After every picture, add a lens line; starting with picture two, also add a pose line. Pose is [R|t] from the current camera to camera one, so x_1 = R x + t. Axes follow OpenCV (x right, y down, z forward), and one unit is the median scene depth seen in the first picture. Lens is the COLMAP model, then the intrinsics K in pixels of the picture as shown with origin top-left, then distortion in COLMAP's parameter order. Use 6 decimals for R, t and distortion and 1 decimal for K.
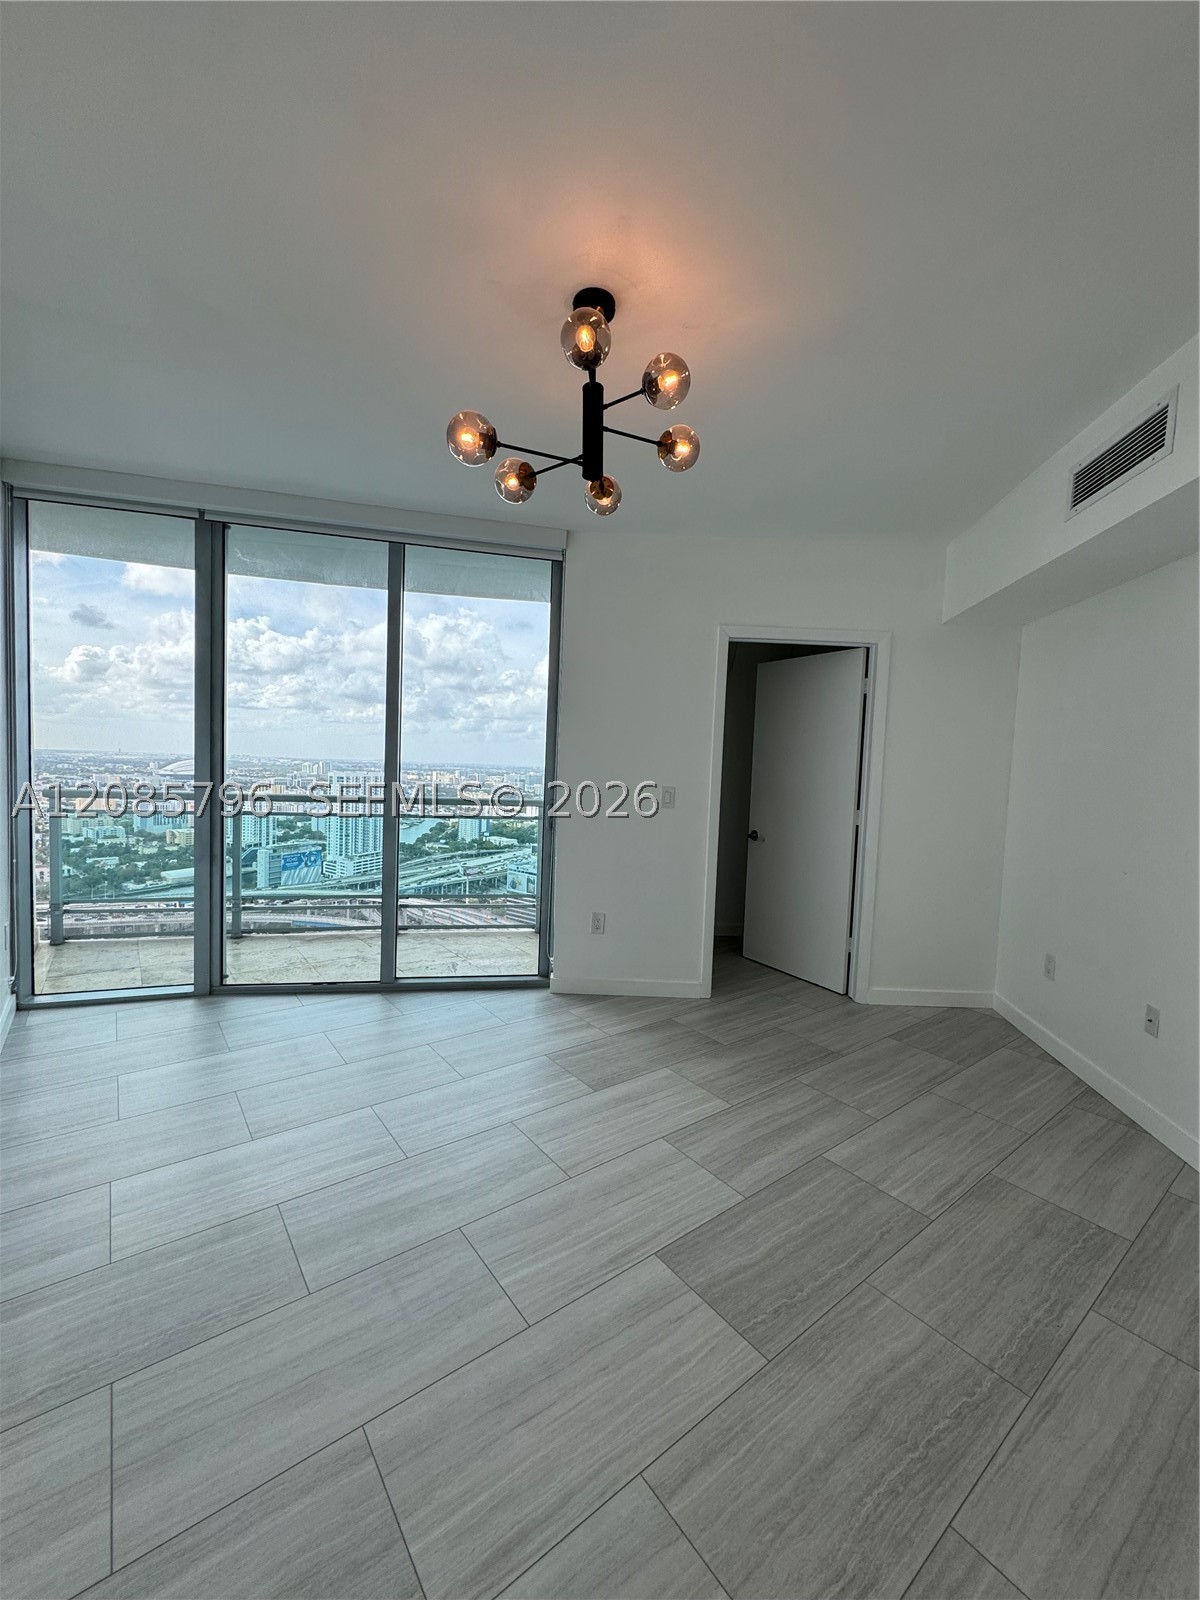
lens RADIAL K [[636.8, 0, 603.8], [0, 636.8, 800.8], [0, 0, 1]] dist [-0.001549, 0.000004]
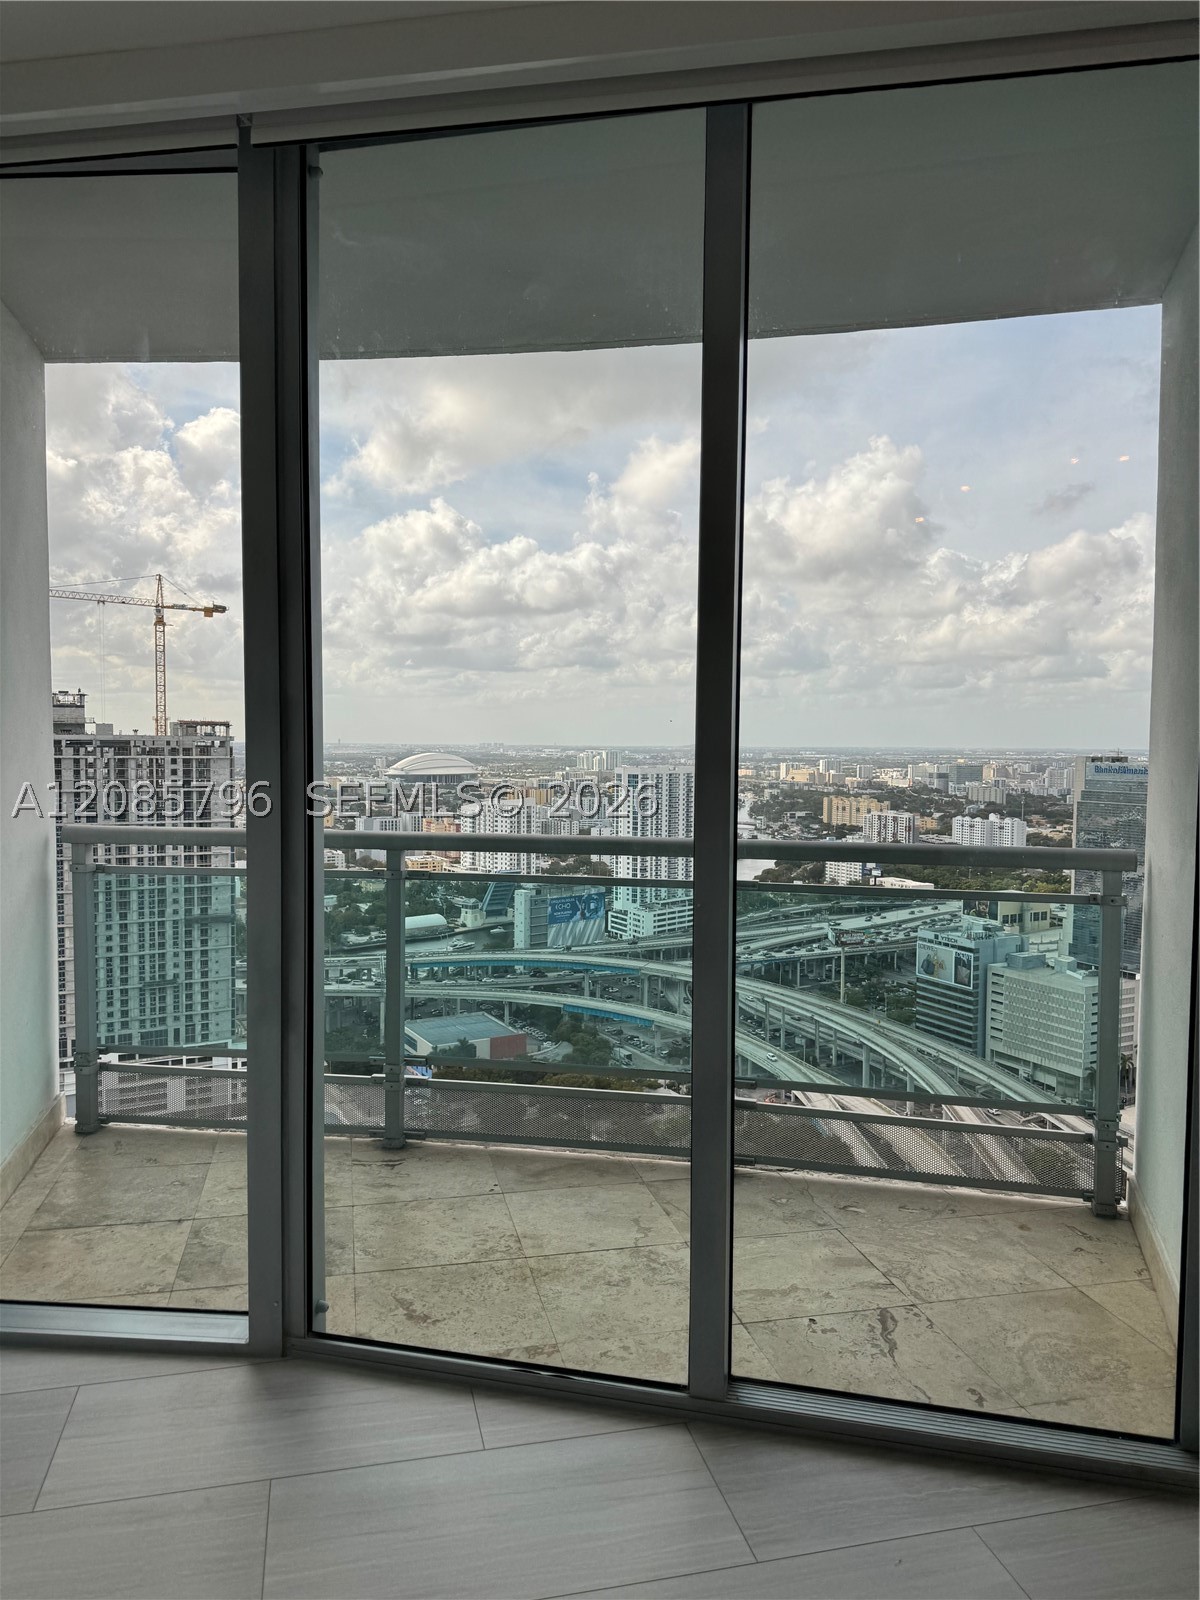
lens RADIAL K [[1131.6, 0, 605.8], [0, 1131.6, 798.9], [0, 0, 1]] dist [0.031707, -0.031597]
pose [[0.914530, -0.008197, -0.404436, -0.141461], [0.003267, 0.999912, -0.012878, -0.032696], [0.404506, 0.010456, 0.914476, 0.419842]]
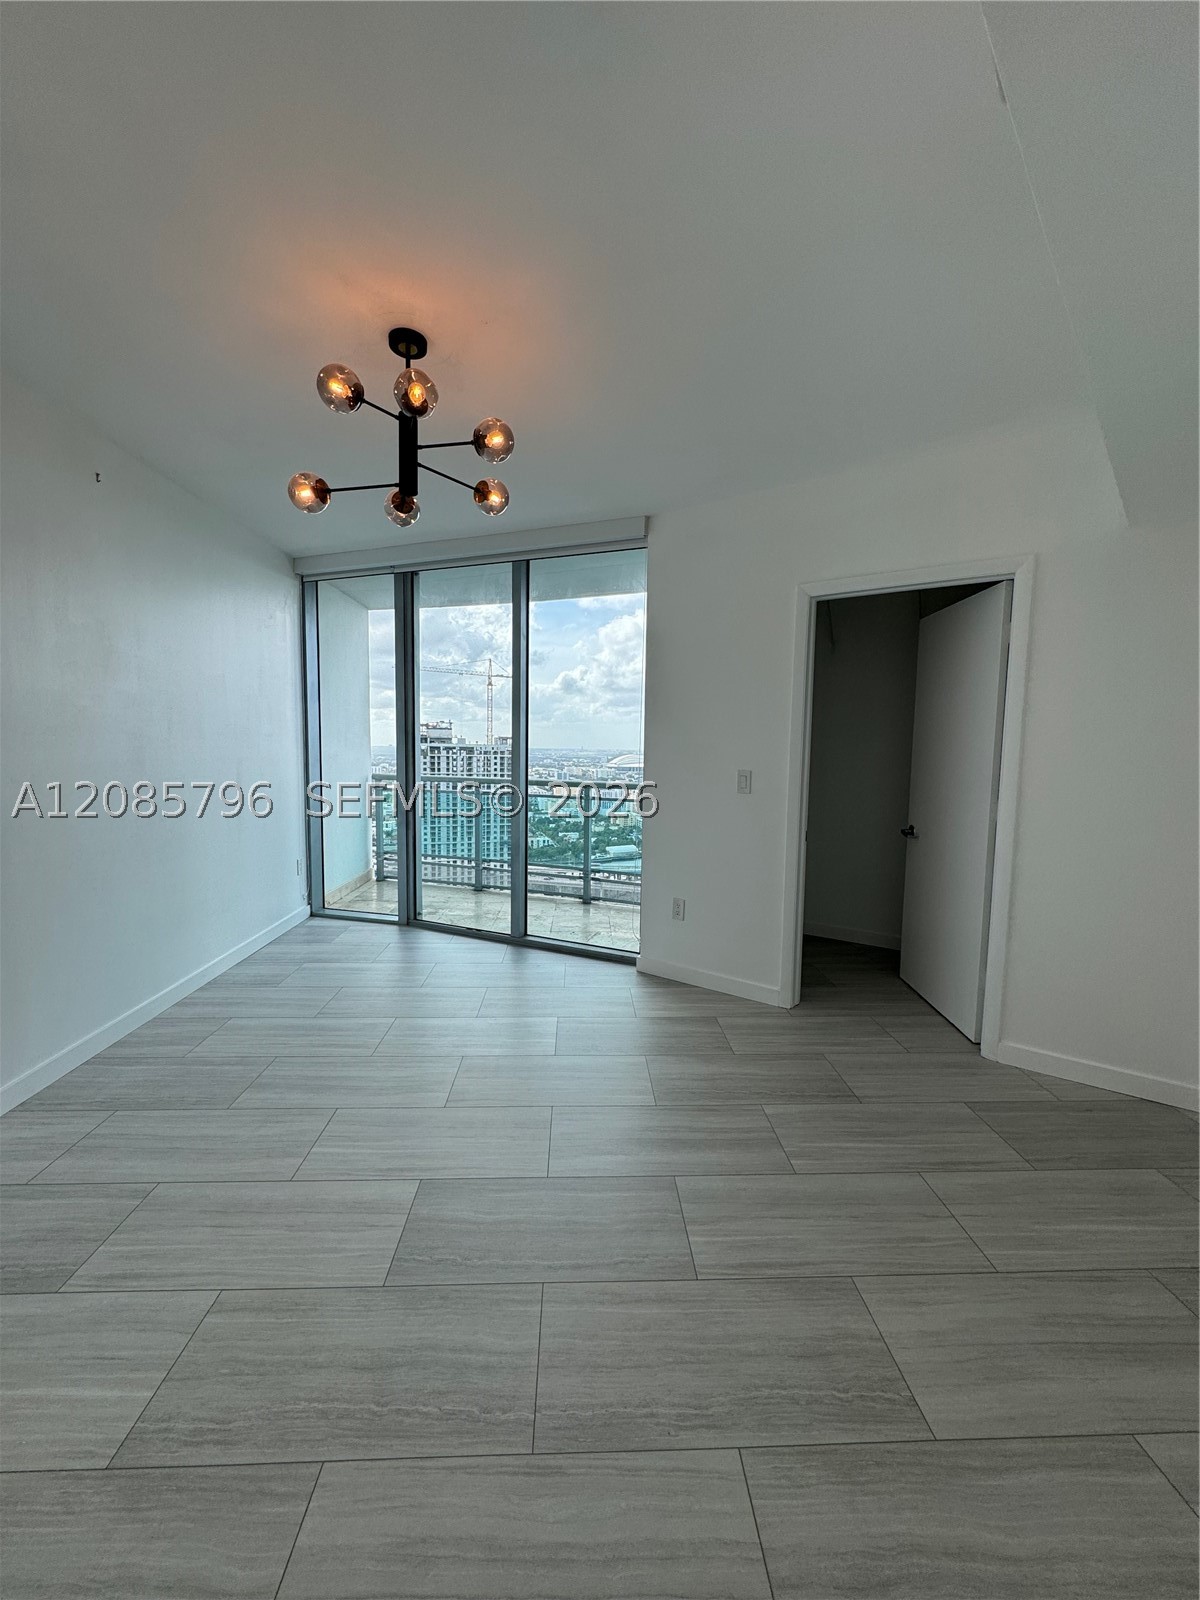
lens RADIAL K [[636.8, 0, 601.1], [0, 636.8, 798.9], [0, 0, 1]] dist [-0.001549, 0.000004]
pose [[0.816720, 0.023573, -0.576552, 0.478904], [-0.017232, 0.999716, 0.016465, 0.008398], [0.576776, -0.003512, 0.816895, 0.132835]]
